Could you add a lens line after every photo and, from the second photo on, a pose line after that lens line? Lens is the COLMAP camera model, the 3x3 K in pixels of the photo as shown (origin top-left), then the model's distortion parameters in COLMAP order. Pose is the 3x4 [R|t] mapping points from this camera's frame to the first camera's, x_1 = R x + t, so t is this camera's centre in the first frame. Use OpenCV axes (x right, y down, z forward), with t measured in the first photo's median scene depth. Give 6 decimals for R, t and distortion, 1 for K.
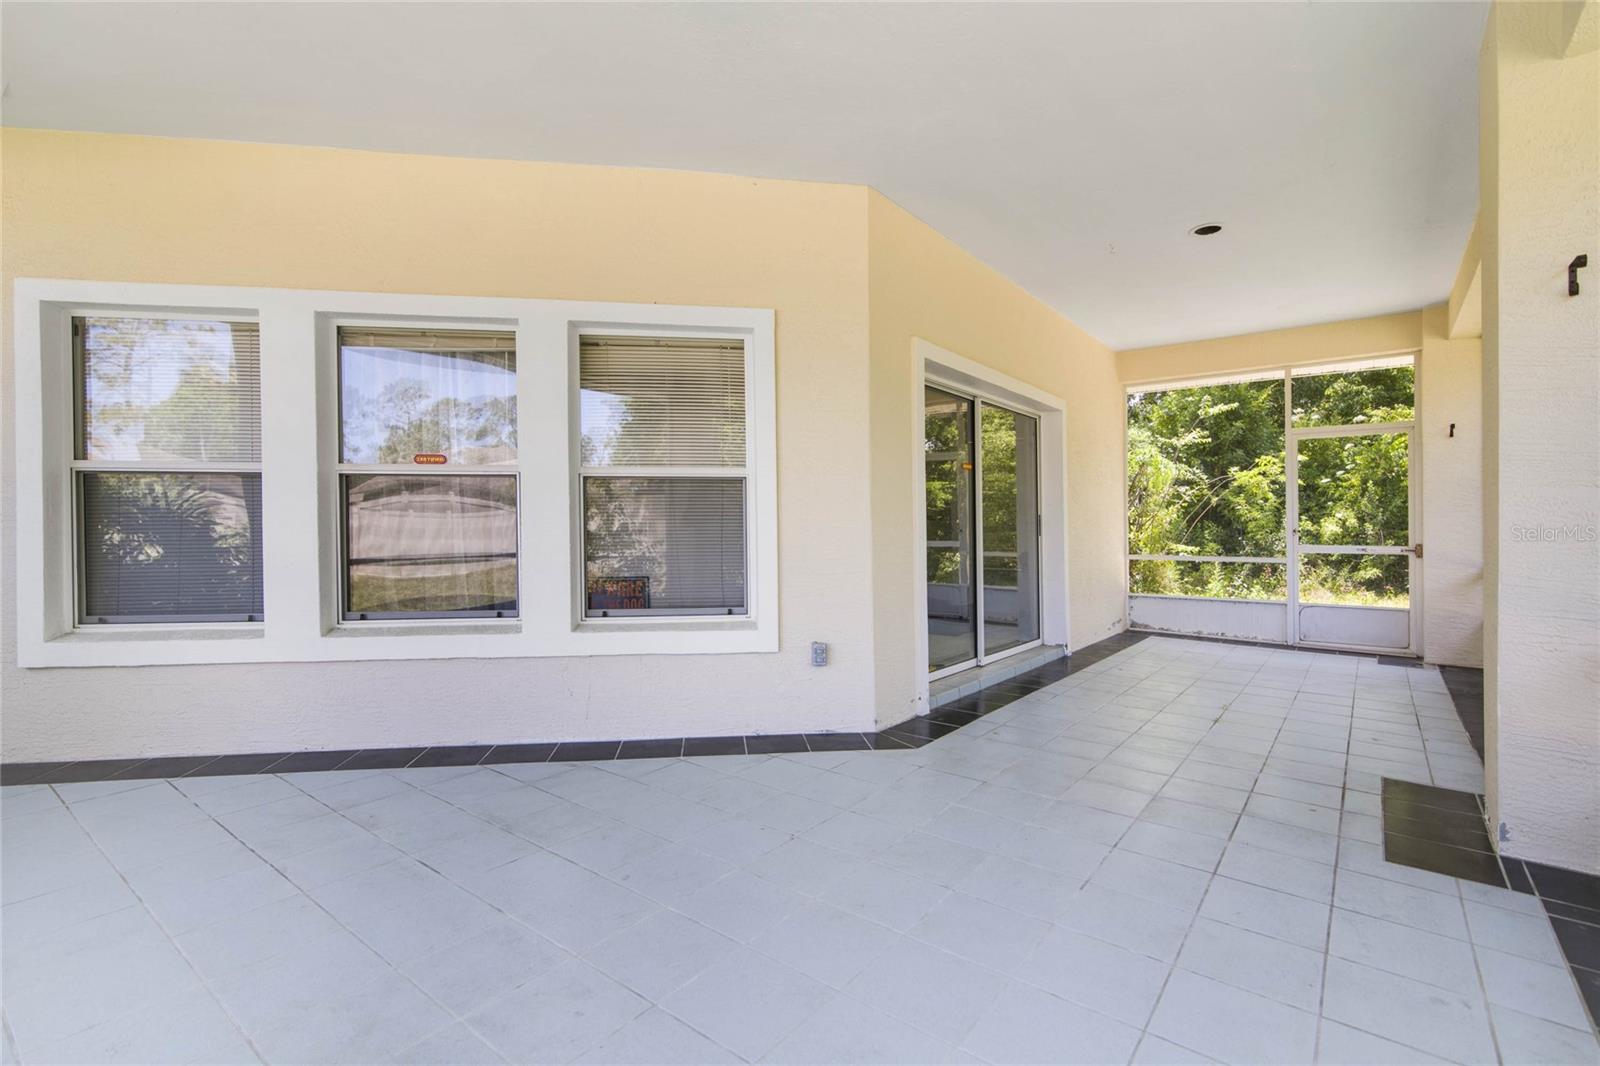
lens RADIAL K [[731.8, 0, 800.0], [0, 731.8, 533.0], [0, 0, 1]] dist [0.001339, 0.000559]
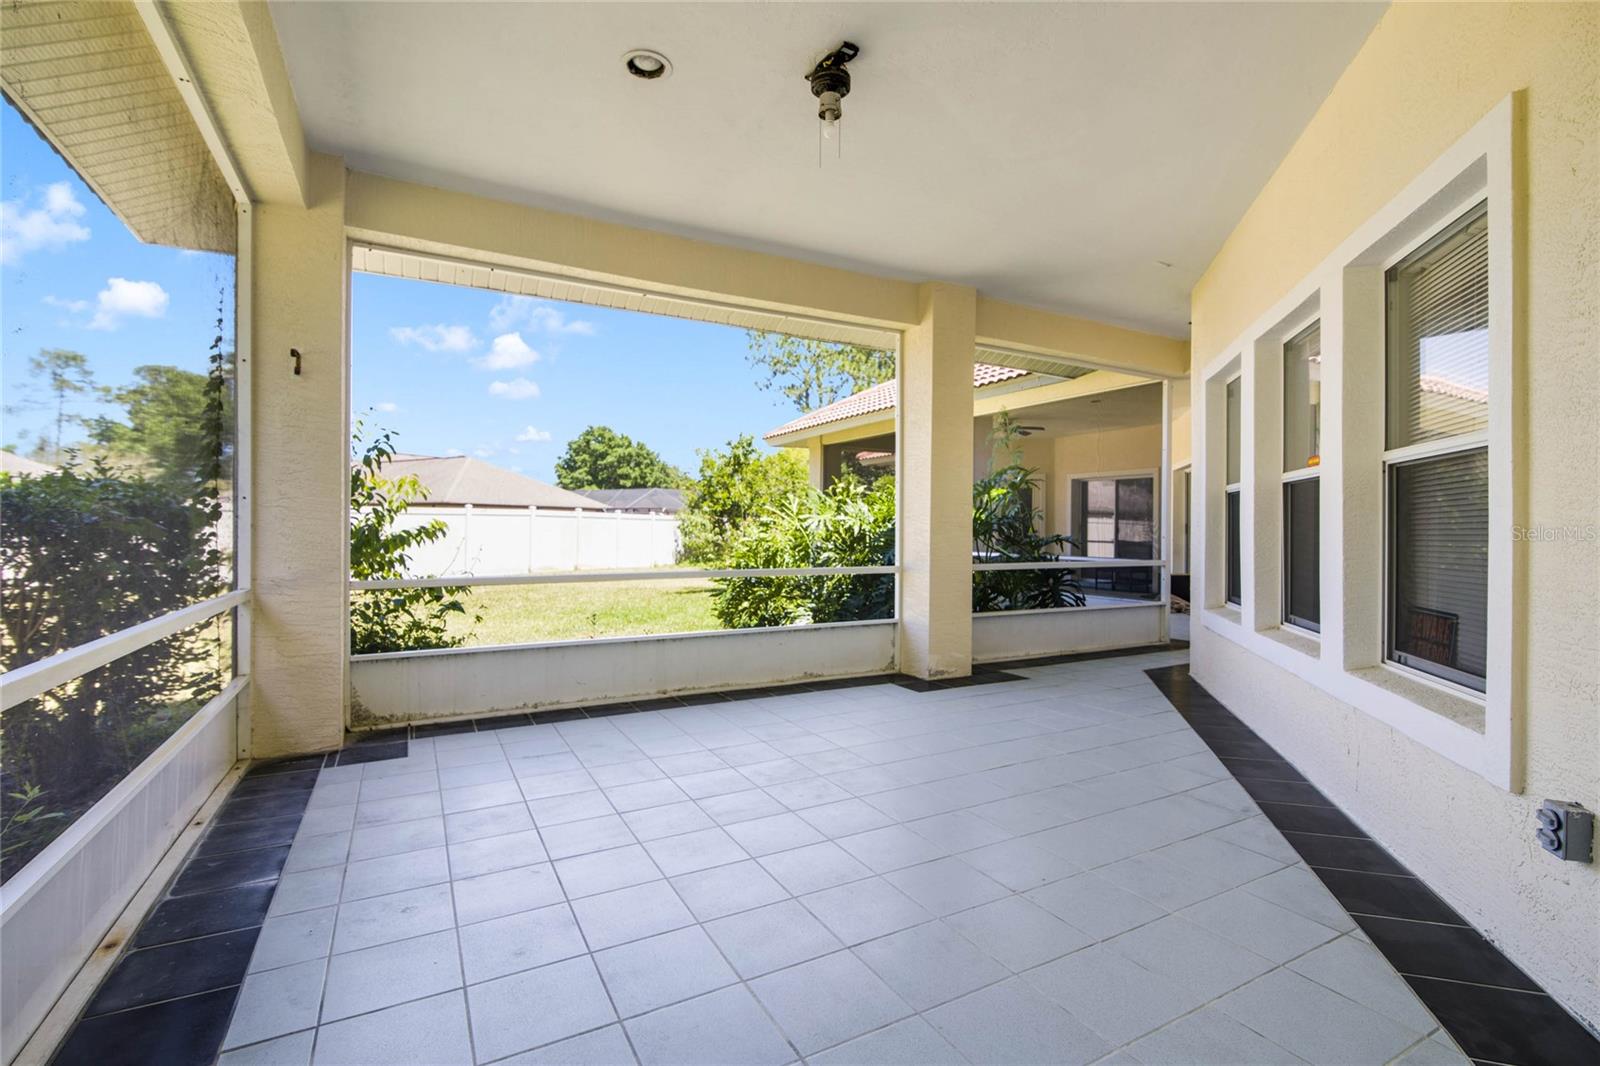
lens RADIAL K [[731.8, 0, 800.0], [0, 731.8, 533.0], [0, 0, 1]] dist [0.001339, 0.000559]
pose [[-0.402052, 0.001145, -0.915616, 0.667767], [-0.013180, 0.999888, 0.007038, -0.007393], [0.915522, 0.014898, -0.401992, 0.837138]]
